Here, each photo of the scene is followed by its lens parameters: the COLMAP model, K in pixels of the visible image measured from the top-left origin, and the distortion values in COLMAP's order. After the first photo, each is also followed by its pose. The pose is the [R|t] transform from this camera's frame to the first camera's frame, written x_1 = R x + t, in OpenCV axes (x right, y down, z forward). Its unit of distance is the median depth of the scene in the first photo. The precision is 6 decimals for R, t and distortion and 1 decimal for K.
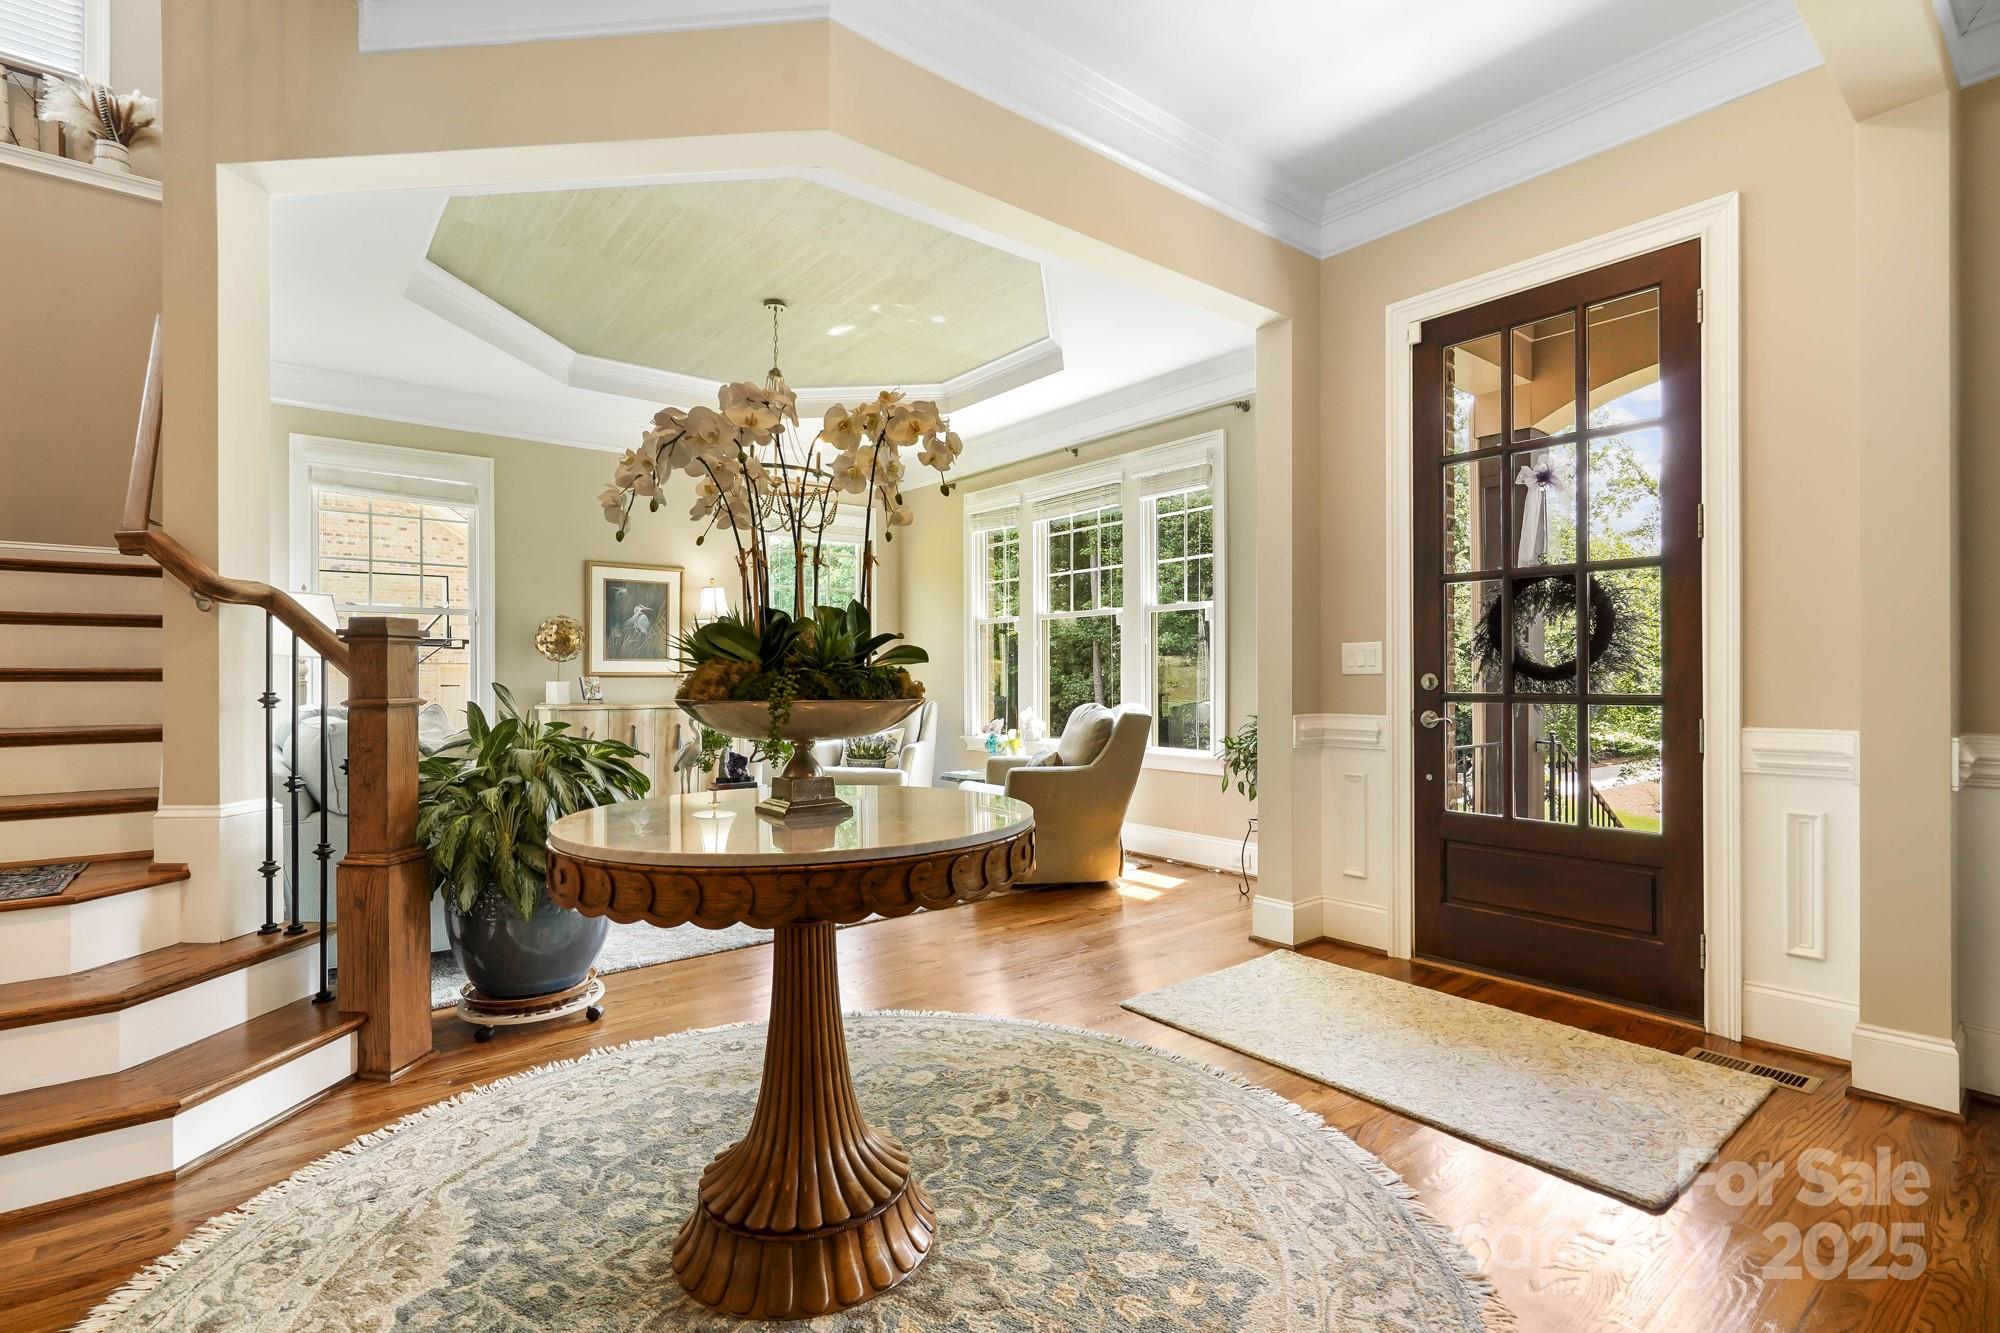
lens RADIAL K [[923.7, 0, 1004.9], [0, 923.7, 665.1], [0, 0, 1]] dist [-0.001036, 0.000167]
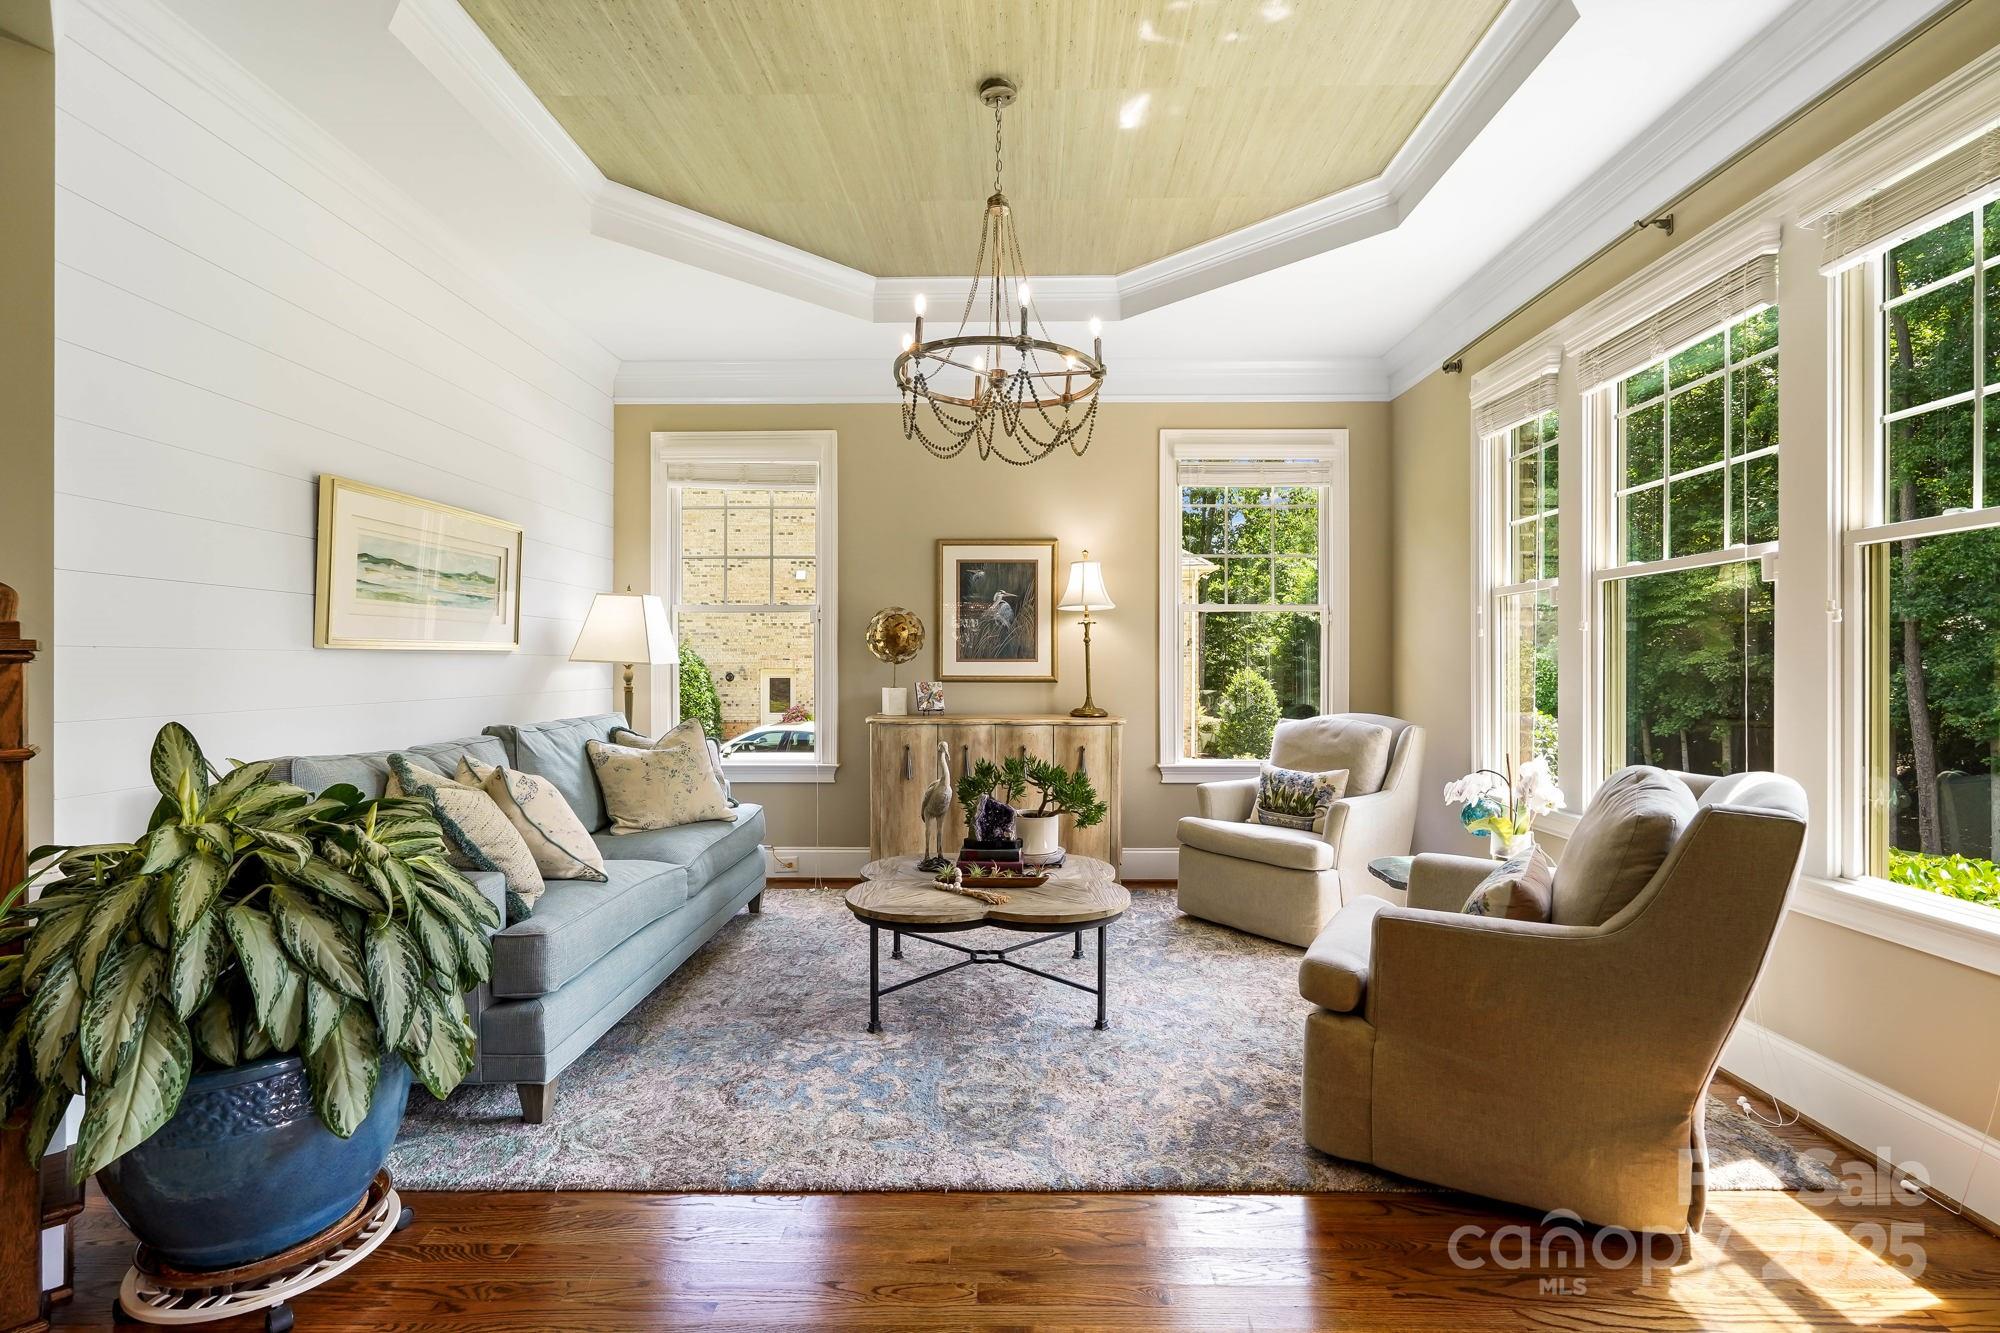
lens RADIAL K [[923.7, 0, 1004.9], [0, 923.7, 665.1], [0, 0, 1]] dist [-0.001036, 0.000167]
pose [[0.770507, 0.002036, -0.637428, 0.116024], [0.006092, 0.999926, 0.010557, -0.010151], [0.637403, -0.012017, 0.770437, 0.405780]]
